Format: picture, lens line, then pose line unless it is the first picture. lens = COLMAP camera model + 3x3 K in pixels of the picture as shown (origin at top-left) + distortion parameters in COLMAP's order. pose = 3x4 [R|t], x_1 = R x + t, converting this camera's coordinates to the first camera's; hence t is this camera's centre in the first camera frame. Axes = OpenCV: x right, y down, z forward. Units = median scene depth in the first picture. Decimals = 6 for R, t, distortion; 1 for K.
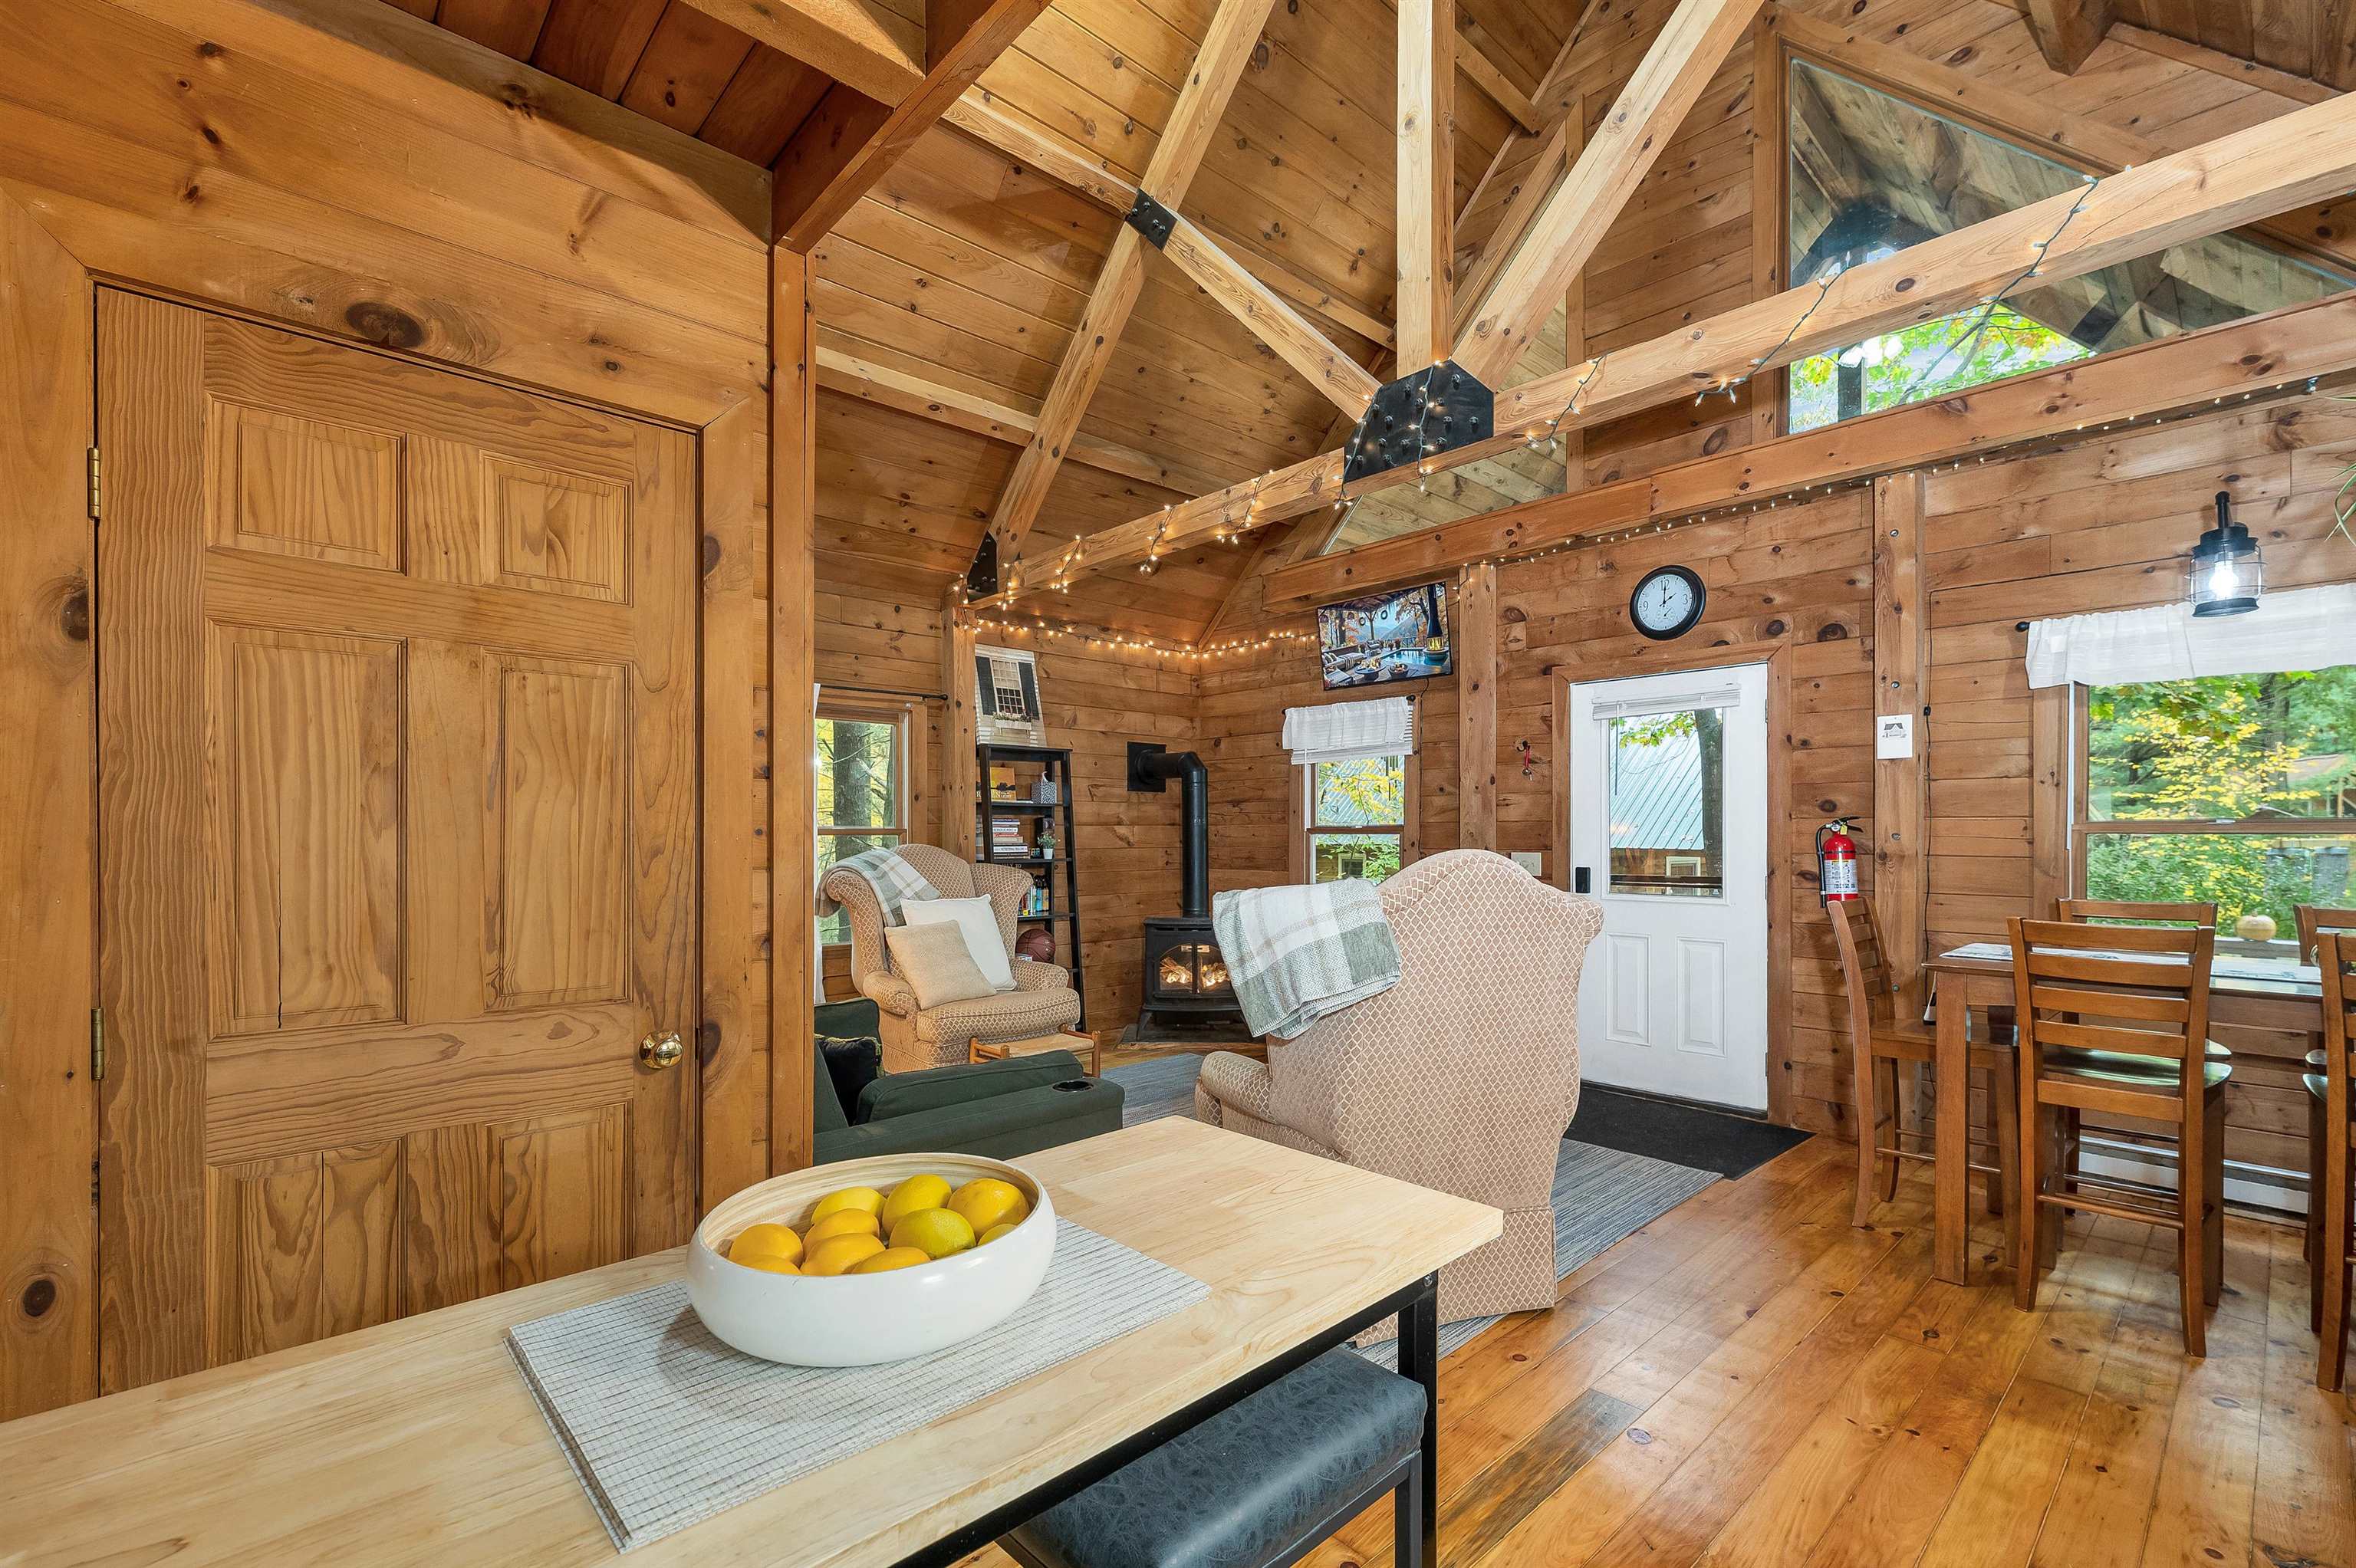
lens RADIAL K [[1025.1, 0, 1185.0], [0, 1025.1, 839.2], [0, 0, 1]] dist [0.002188, -0.000147]
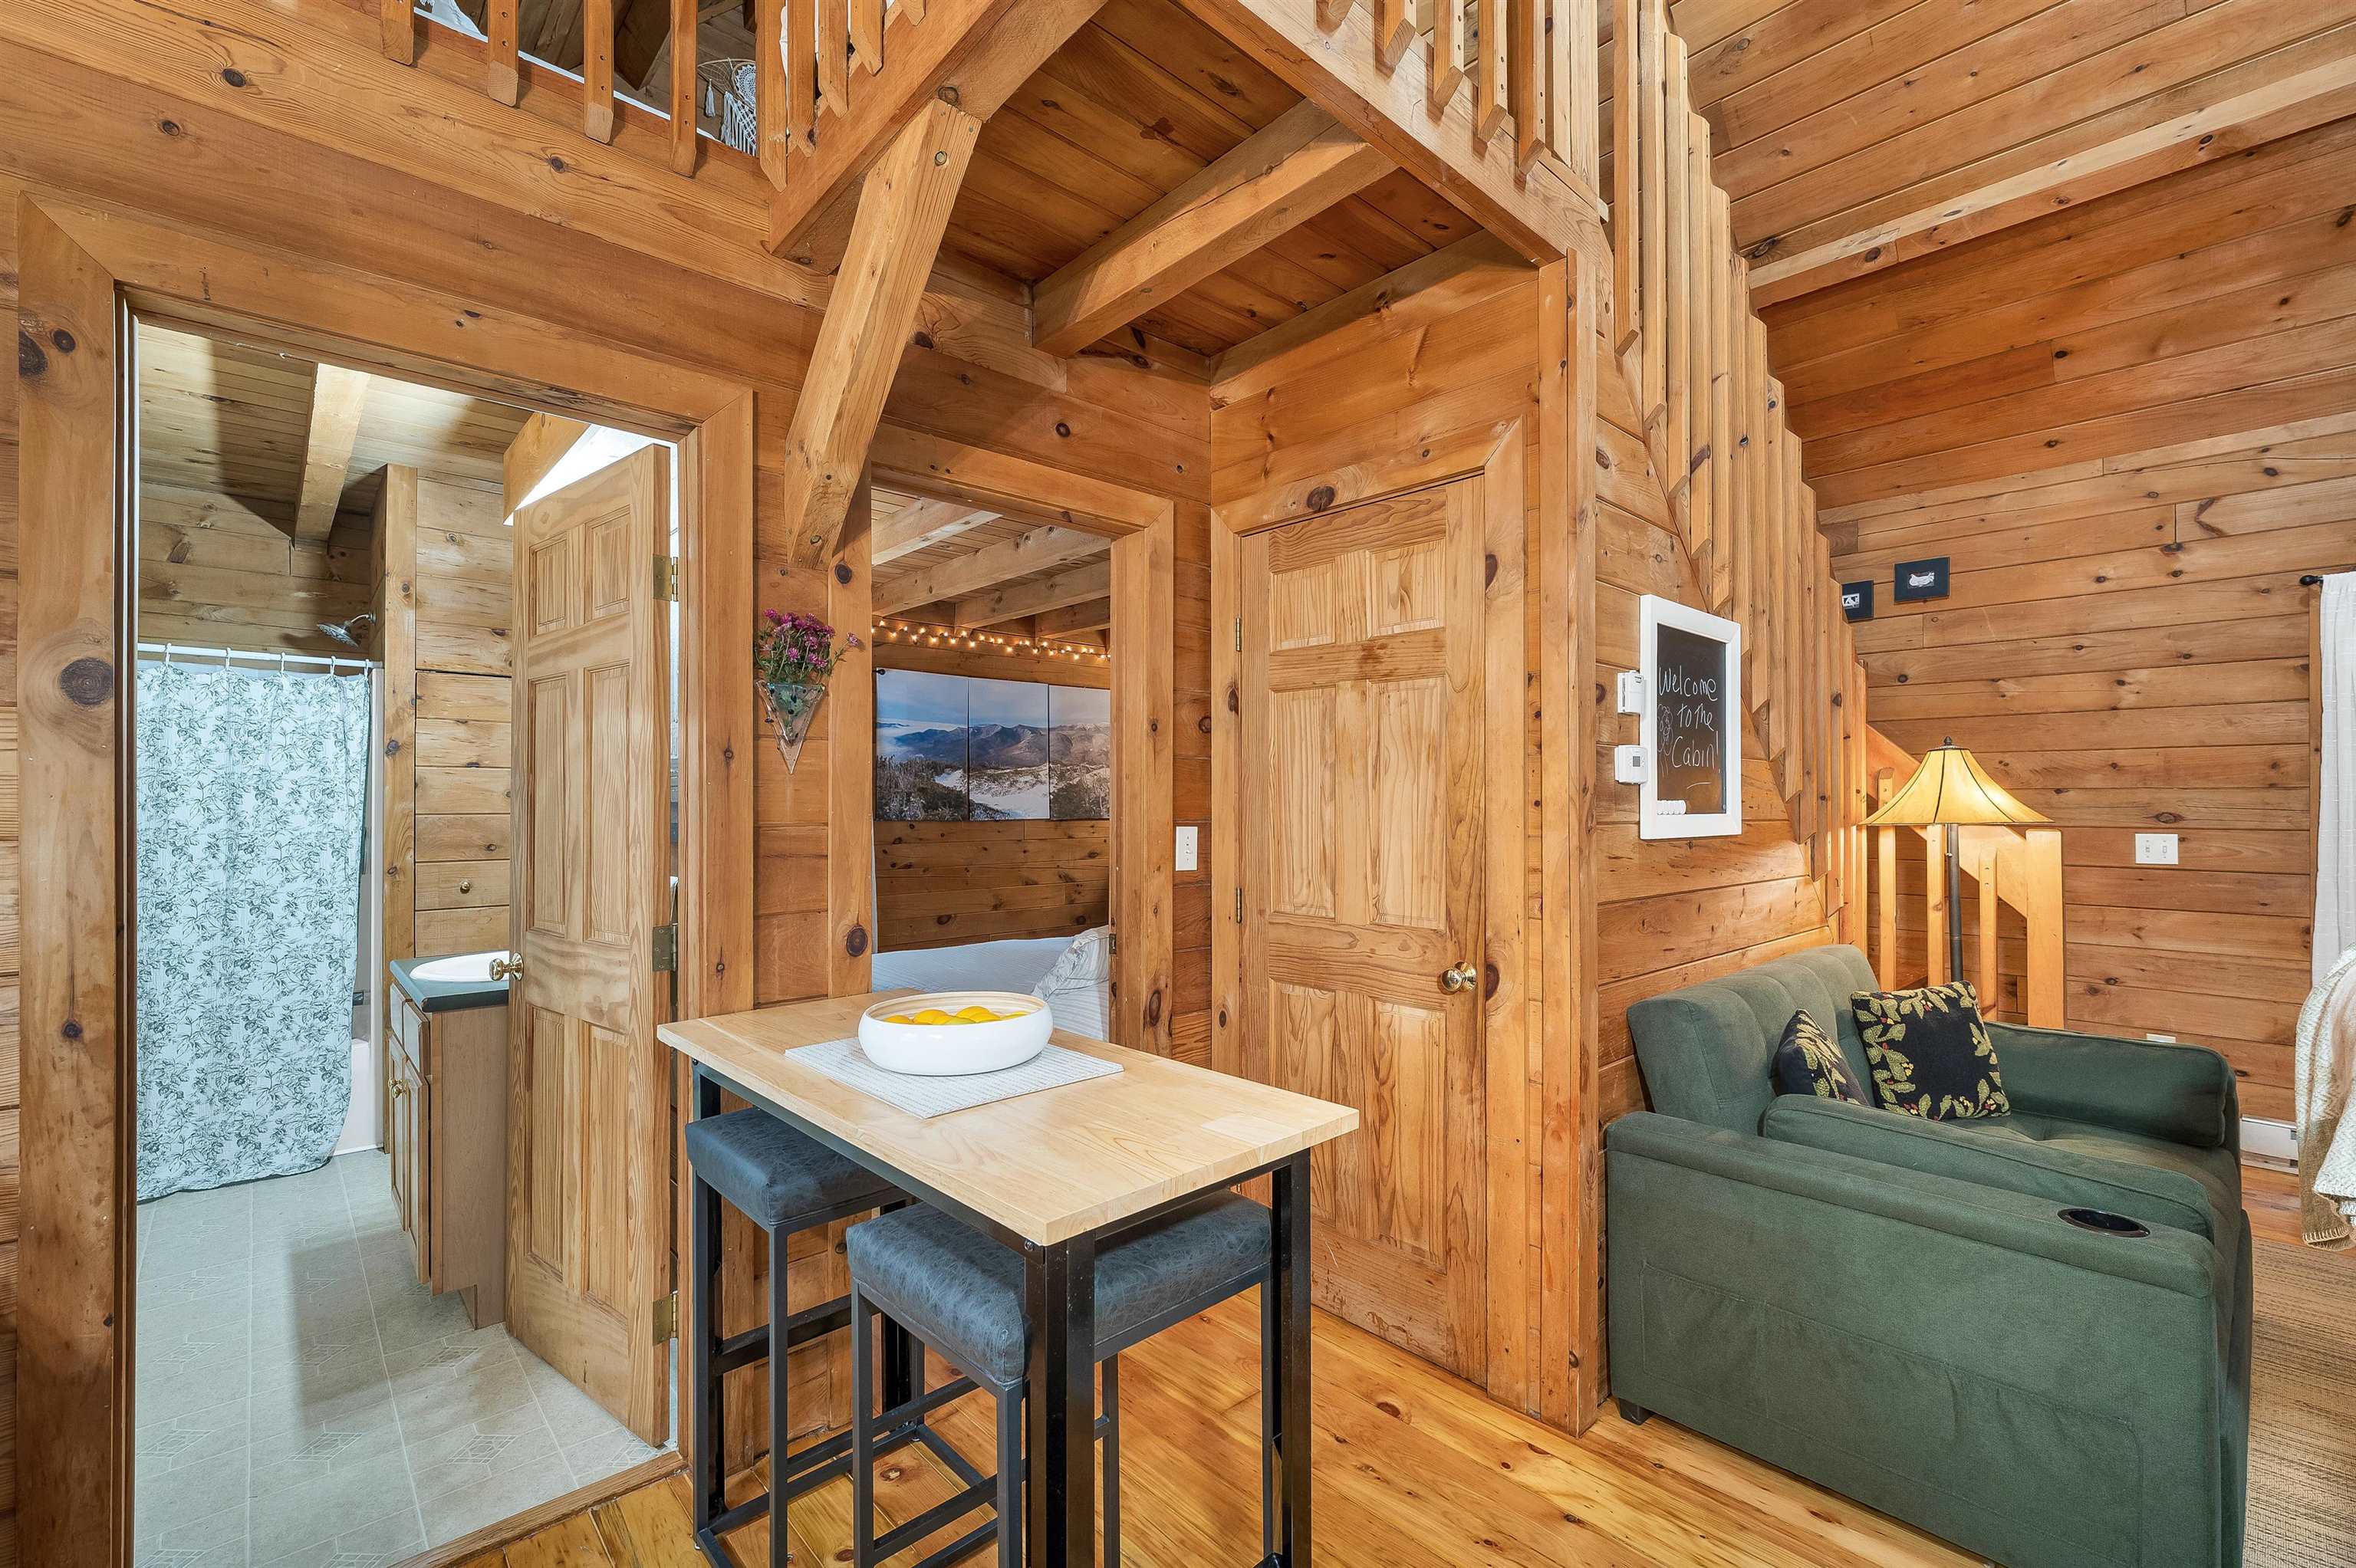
lens RADIAL K [[1002.6, 0, 1178.7], [0, 1002.6, 794.9], [0, 0, 1]] dist [0.001974, 0.000025]
pose [[-0.002356, -0.003637, -0.999991, 0.229156], [-0.005844, 0.999976, -0.003623, -0.003546], [0.999980, 0.005835, -0.002377, 0.211027]]
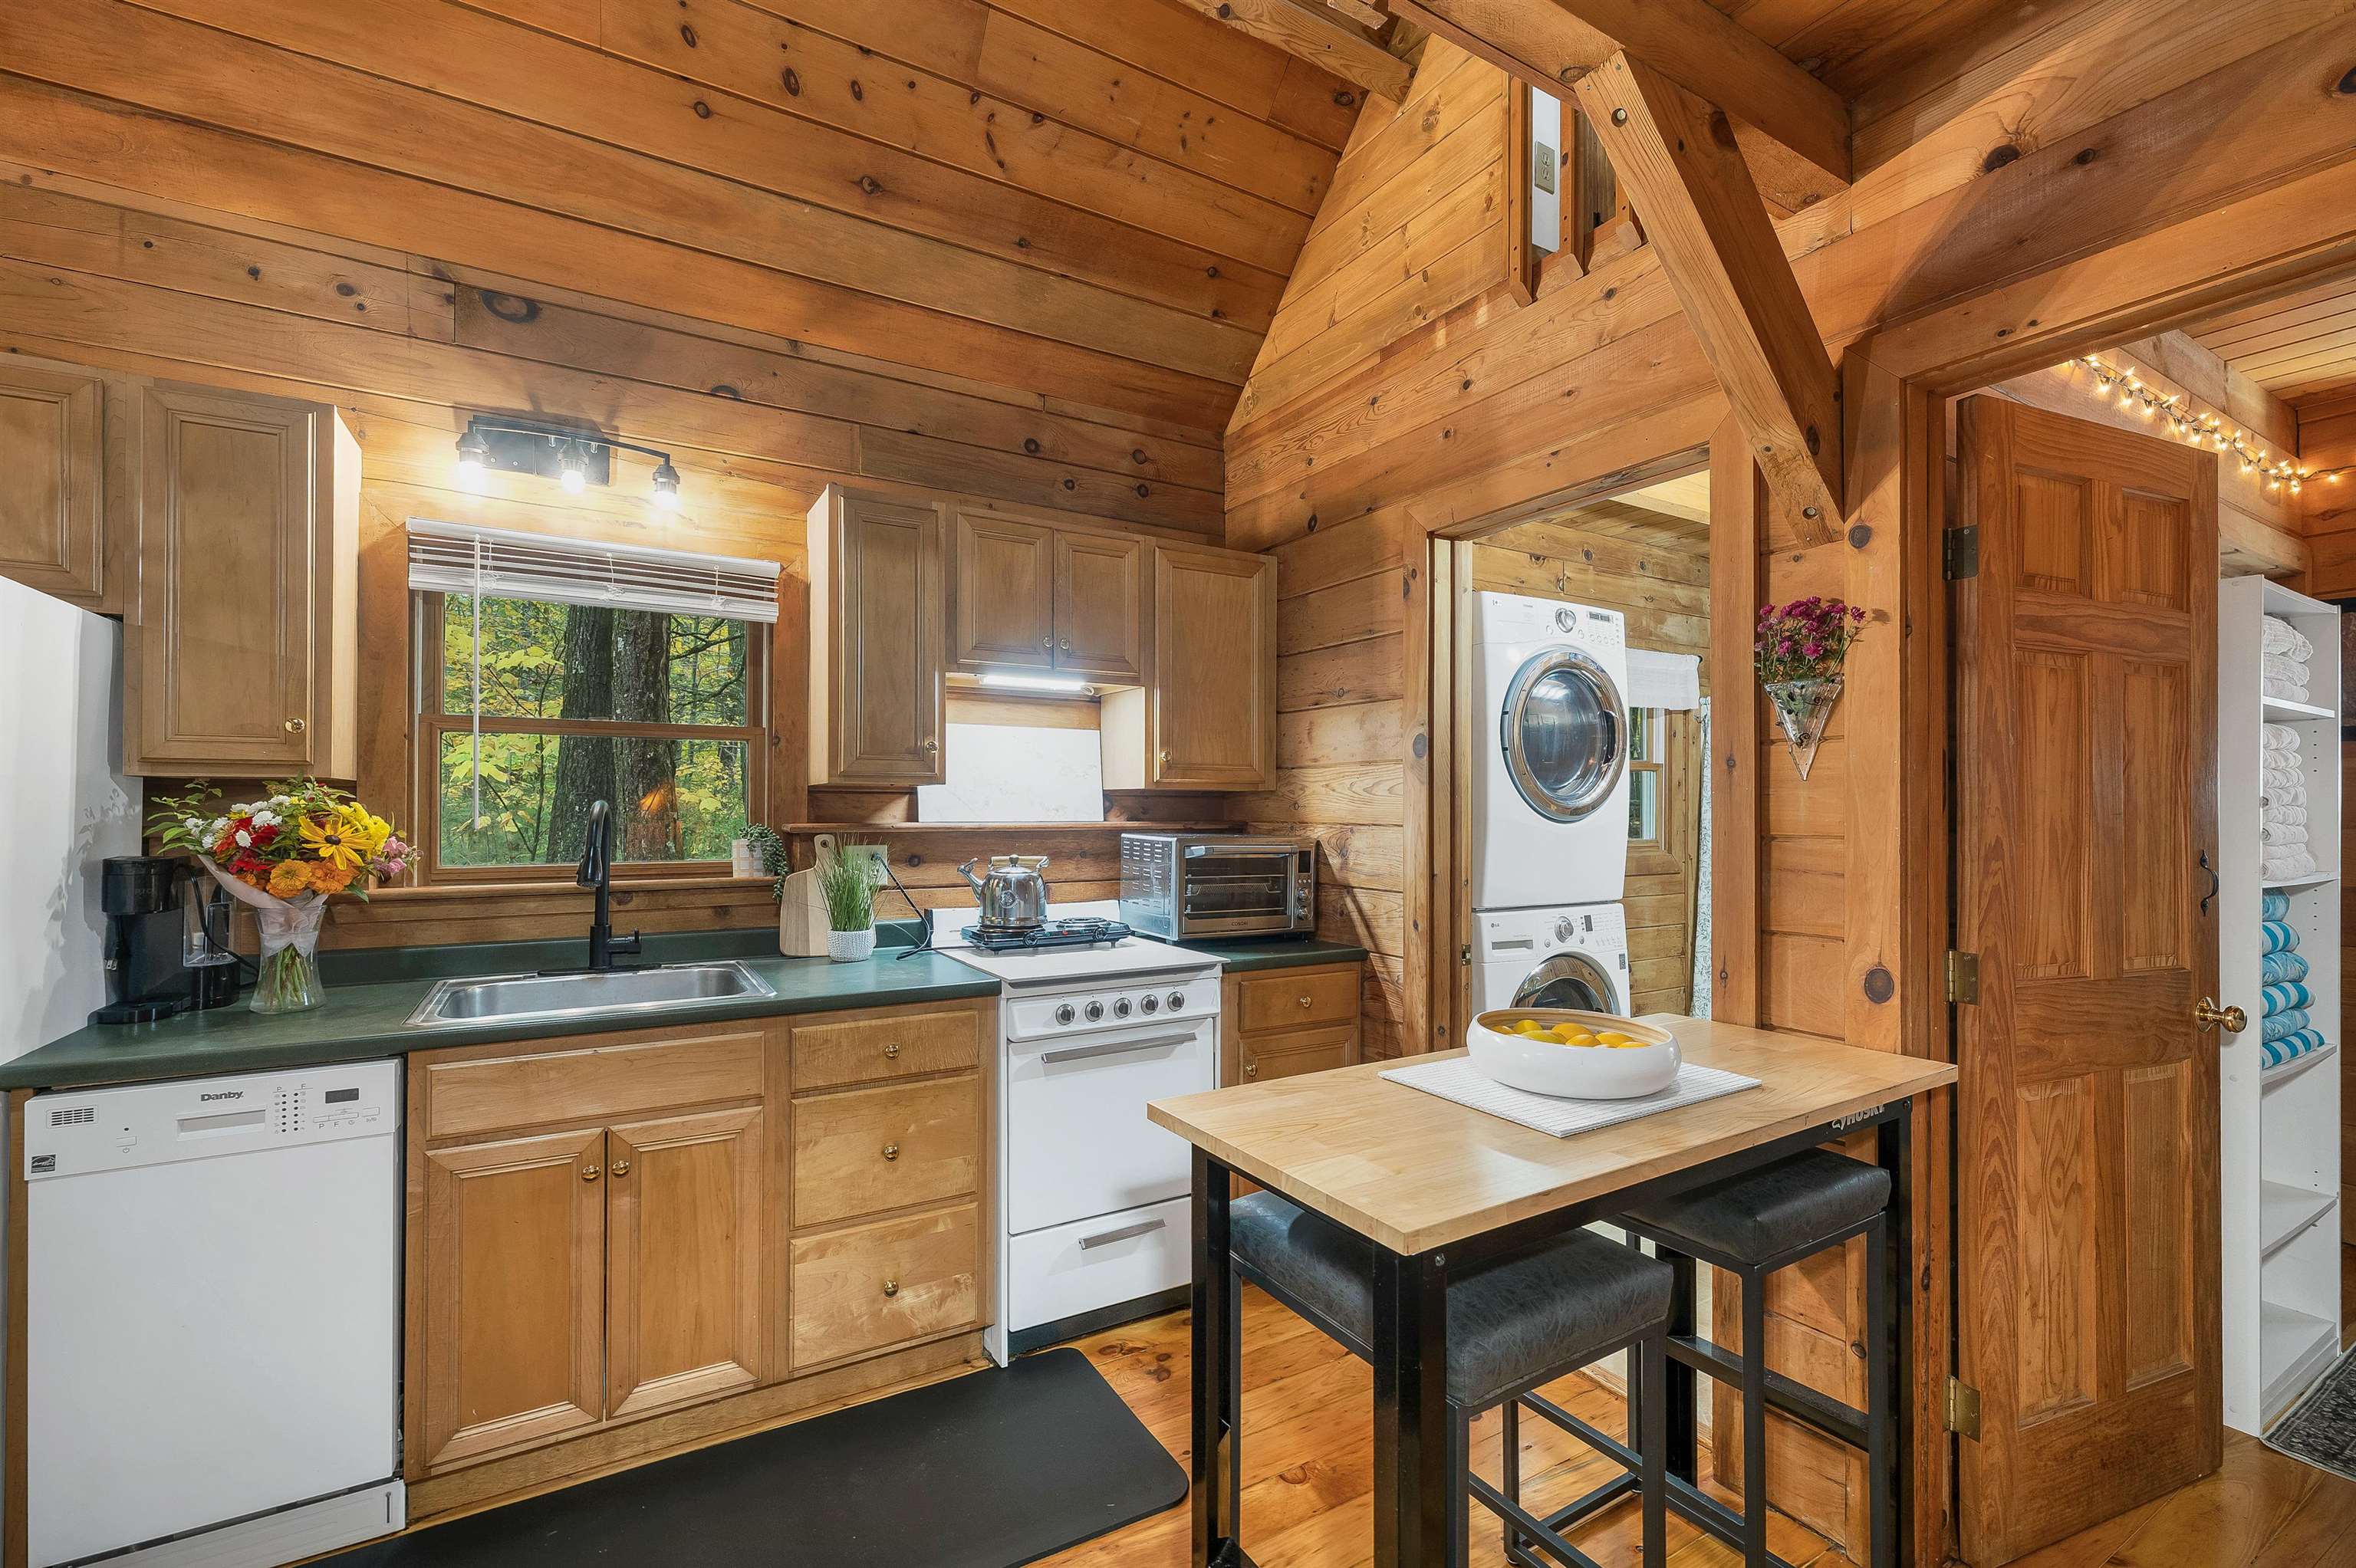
lens RADIAL K [[1003.8, 0, 1187.5], [0, 1003.8, 799.9], [0, 0, 1]] dist [-0.000236, 0.000044]
pose [[-0.979227, -0.000810, 0.202764, -0.000497], [-0.000681, 1.000000, 0.000706, -0.005207], [-0.202764, 0.000553, -0.979227, 0.426330]]
